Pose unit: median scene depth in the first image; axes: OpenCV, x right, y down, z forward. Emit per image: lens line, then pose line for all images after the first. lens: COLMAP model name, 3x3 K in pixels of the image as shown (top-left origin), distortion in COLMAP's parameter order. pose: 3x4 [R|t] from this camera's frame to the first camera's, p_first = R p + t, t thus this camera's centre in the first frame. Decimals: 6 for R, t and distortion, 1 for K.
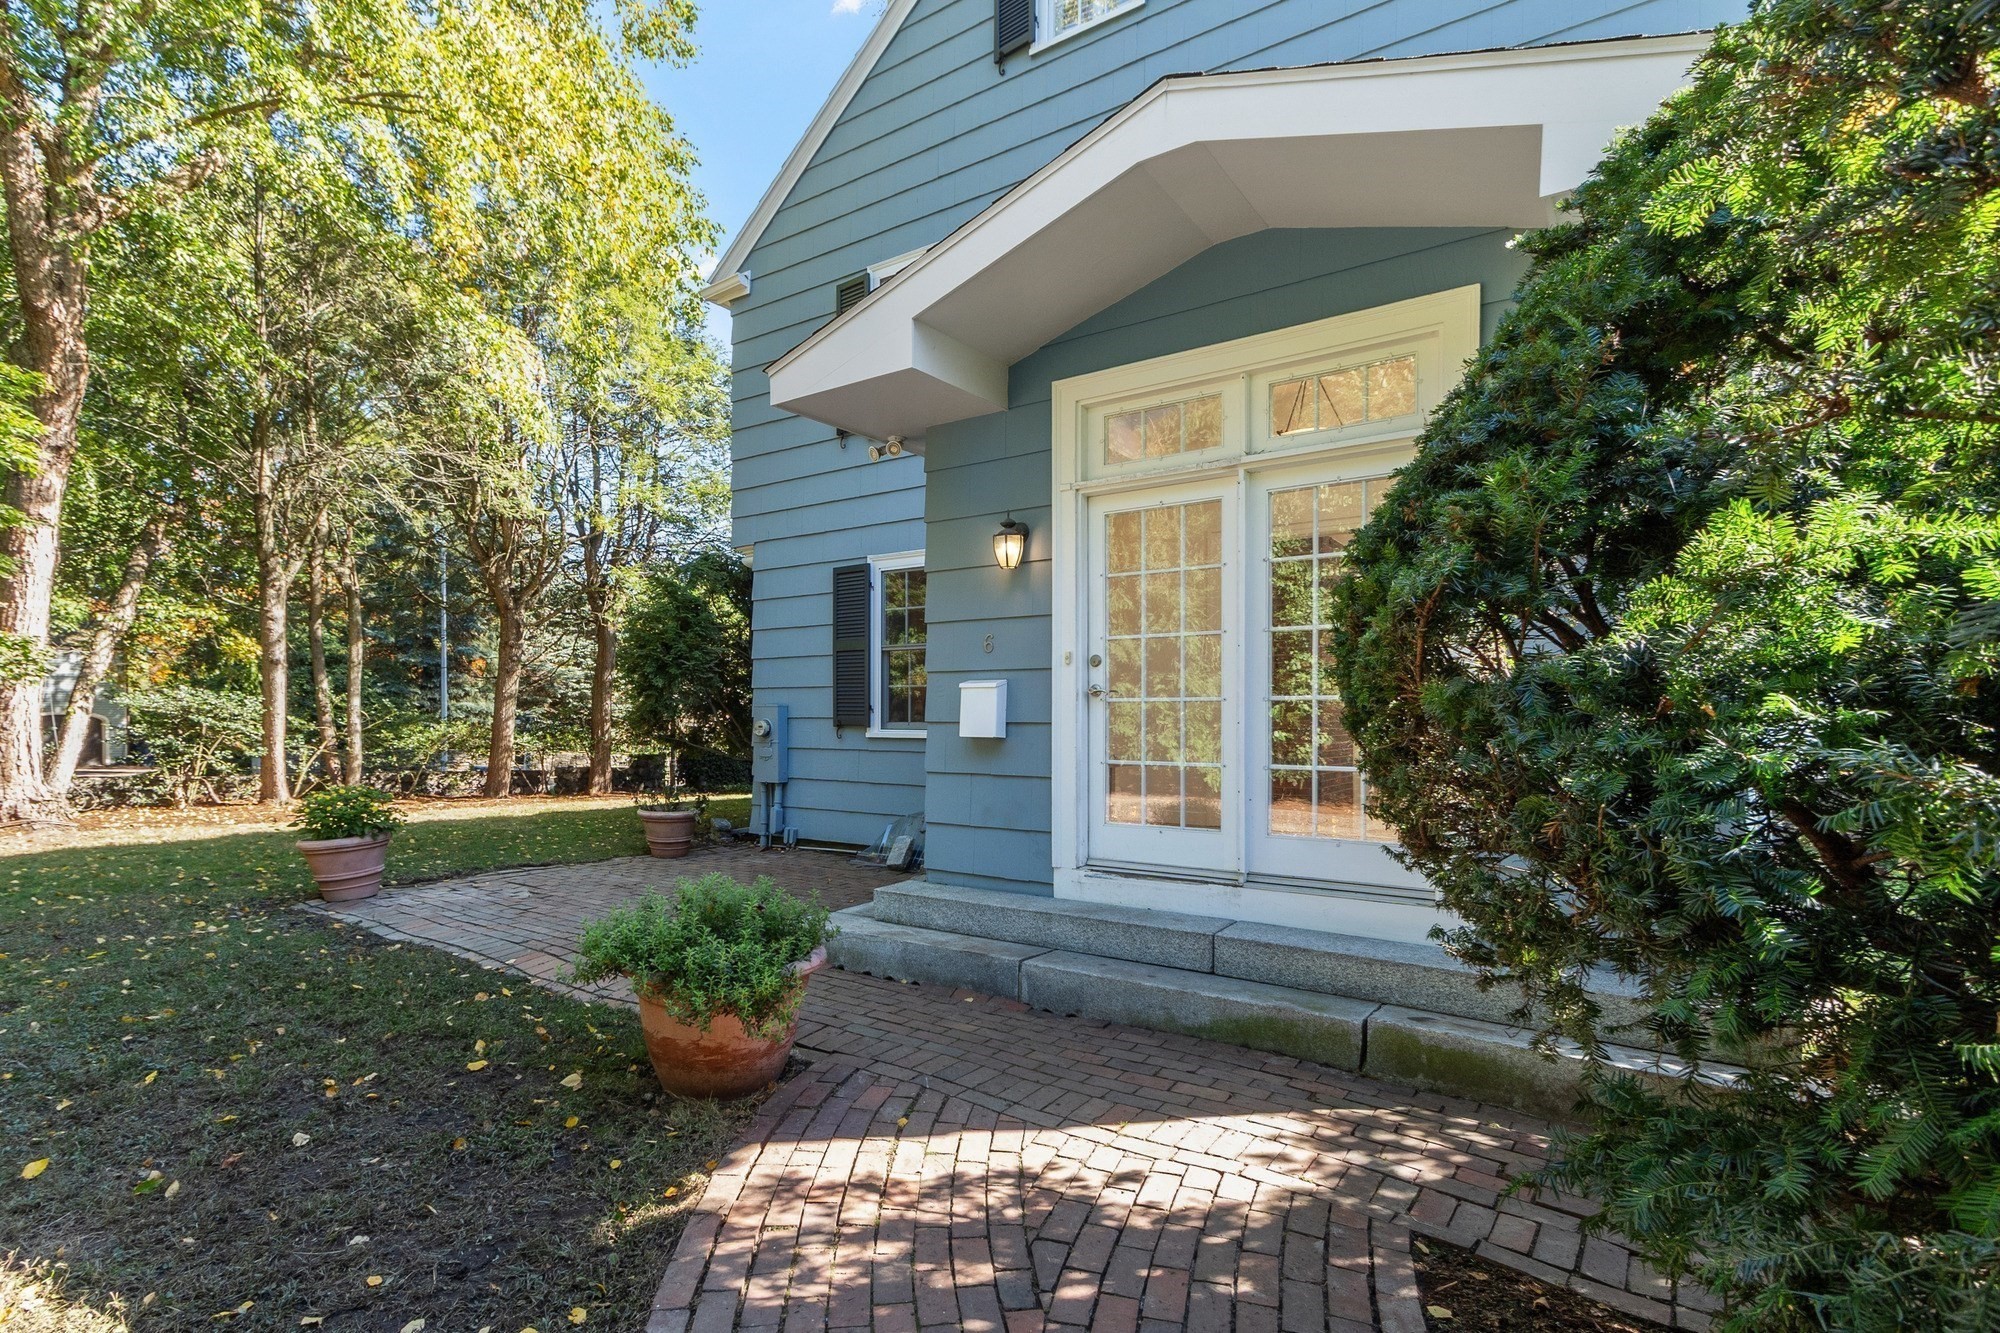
lens RADIAL K [[916.3, 0, 991.1], [0, 916.3, 714.5], [0, 0, 1]] dist [0.003494, -0.000055]
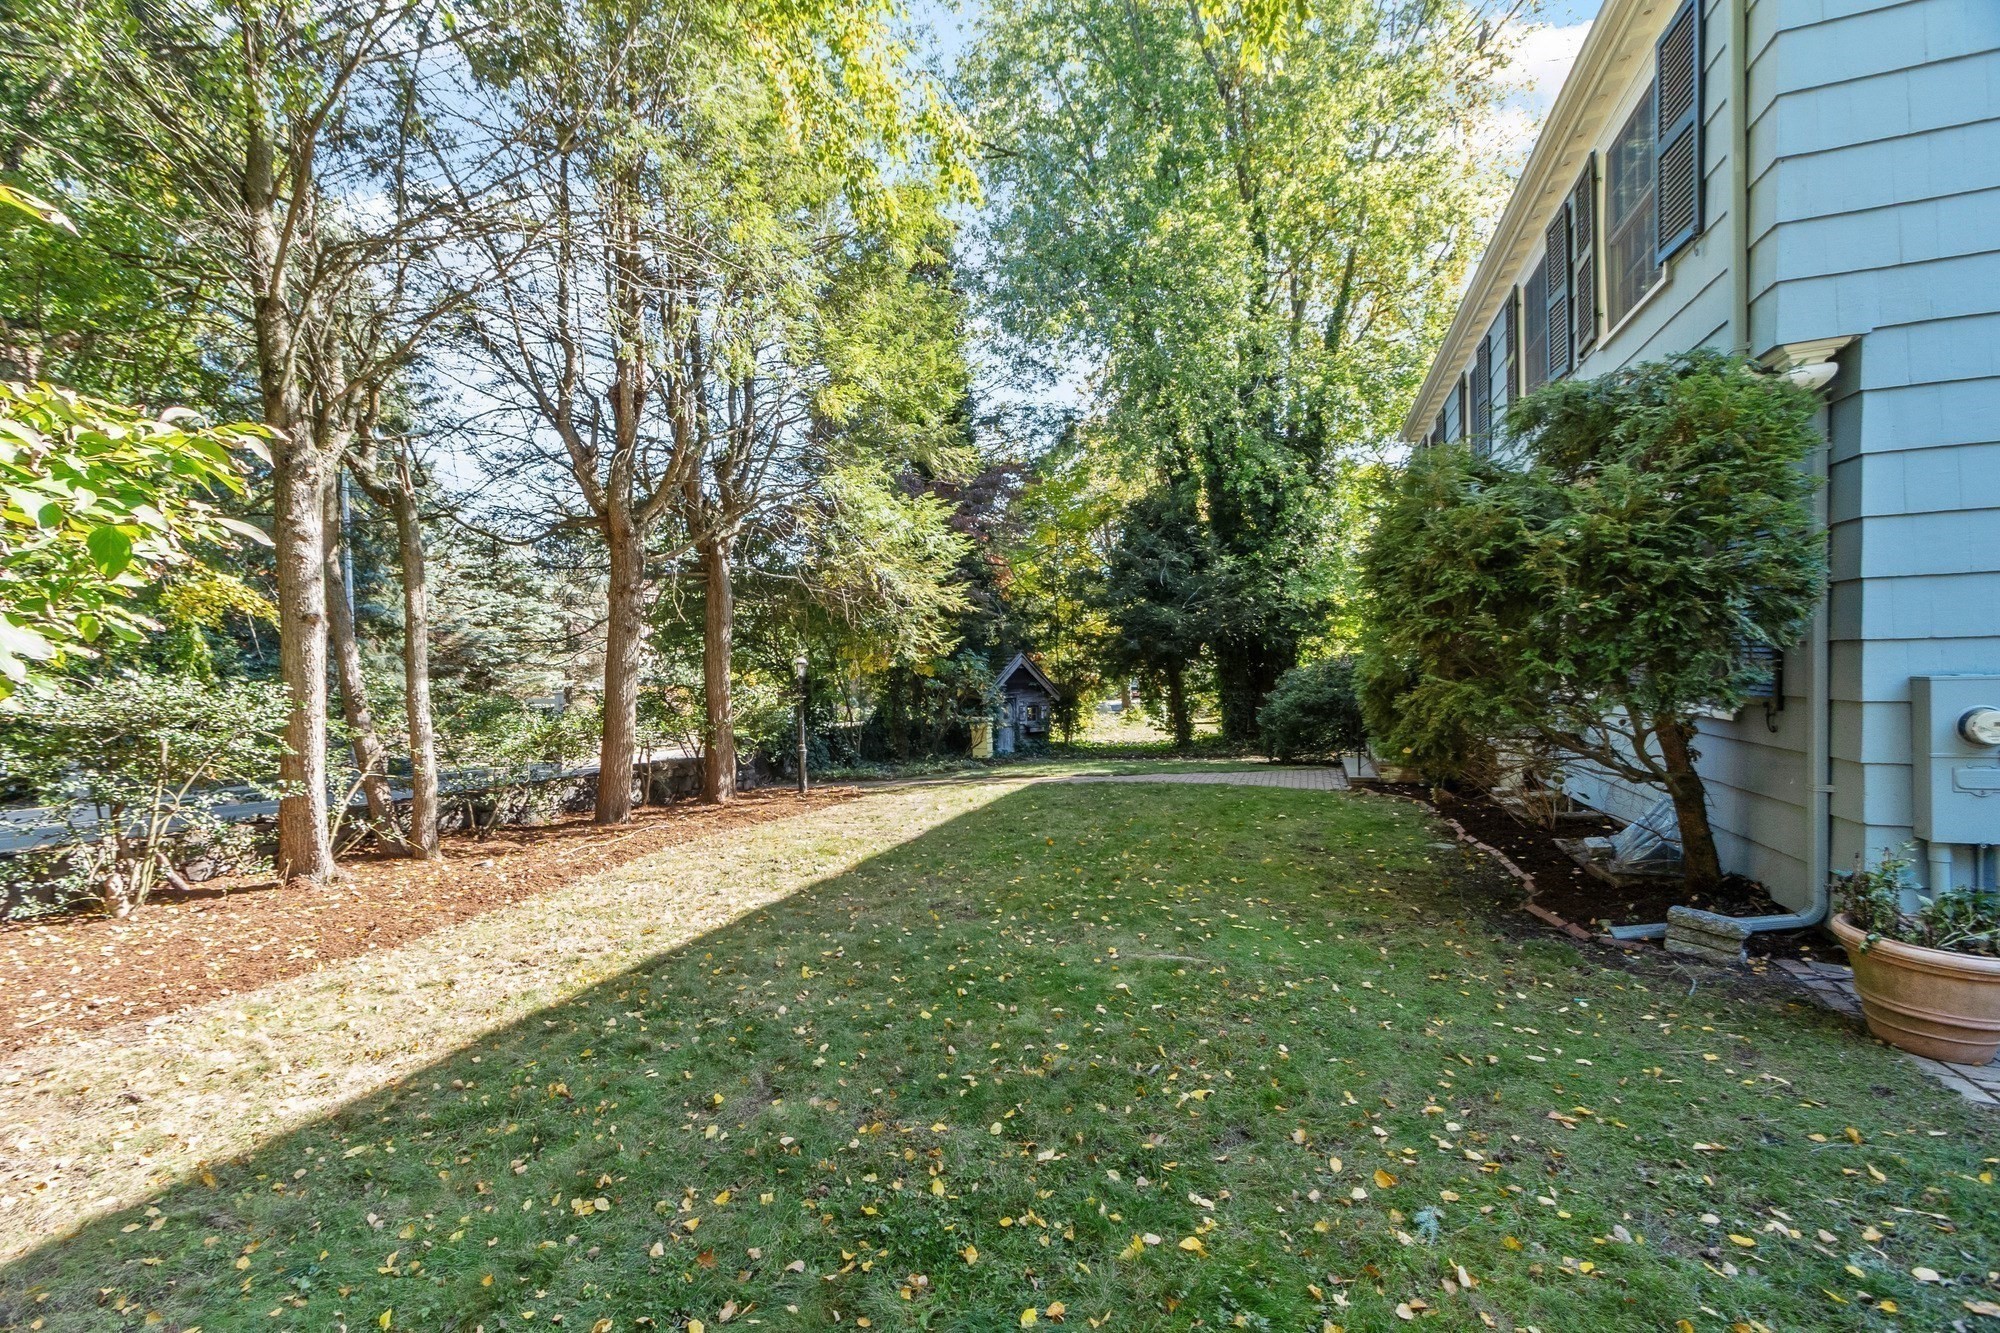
lens RADIAL K [[842.9, 0, 1000.1], [0, 842.9, 671.0], [0, 0, 1]] dist [0.003362, 0.000429]
pose [[0.970989, -0.036594, 0.236307, -0.503353], [0.034660, 0.999323, 0.012334, -0.018727], [-0.236598, -0.003786, 0.971600, 0.425079]]
